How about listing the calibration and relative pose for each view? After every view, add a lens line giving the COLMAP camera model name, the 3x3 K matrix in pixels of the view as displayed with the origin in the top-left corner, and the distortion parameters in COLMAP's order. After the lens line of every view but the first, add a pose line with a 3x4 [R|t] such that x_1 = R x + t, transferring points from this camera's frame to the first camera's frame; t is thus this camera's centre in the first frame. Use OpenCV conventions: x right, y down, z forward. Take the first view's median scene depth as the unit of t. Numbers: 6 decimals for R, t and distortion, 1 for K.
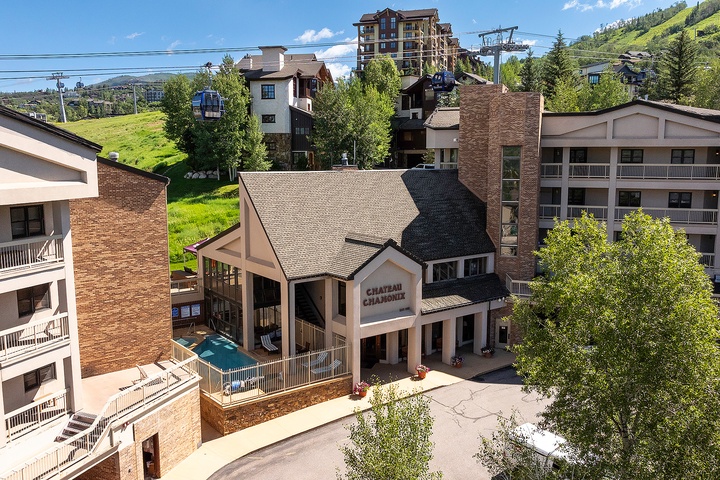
lens RADIAL K [[583.8, 0, 358.5], [0, 583.8, 230.2], [0, 0, 1]] dist [-0.004479, 0.000572]
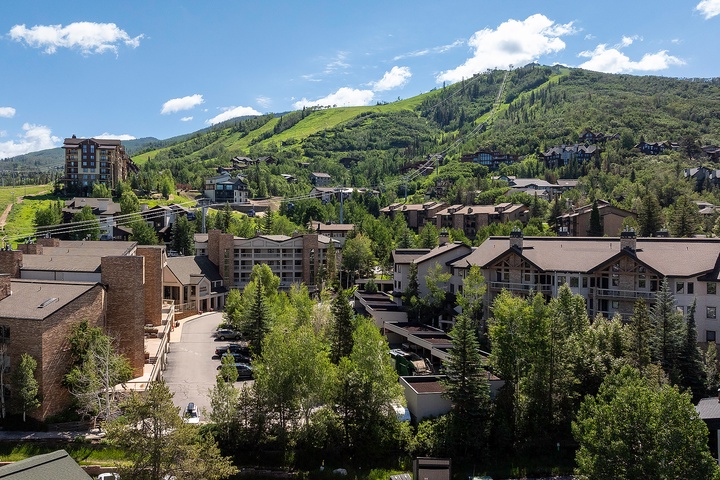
lens RADIAL K [[583.8, 0, 358.5], [0, 583.8, 230.2], [0, 0, 1]] dist [-0.004479, 0.000572]
pose [[0.802244, 0.004328, 0.596980, -1.123172], [0.067942, 0.992815, -0.098499, 0.134321], [-0.593117, 0.119580, 0.796186, -2.138097]]
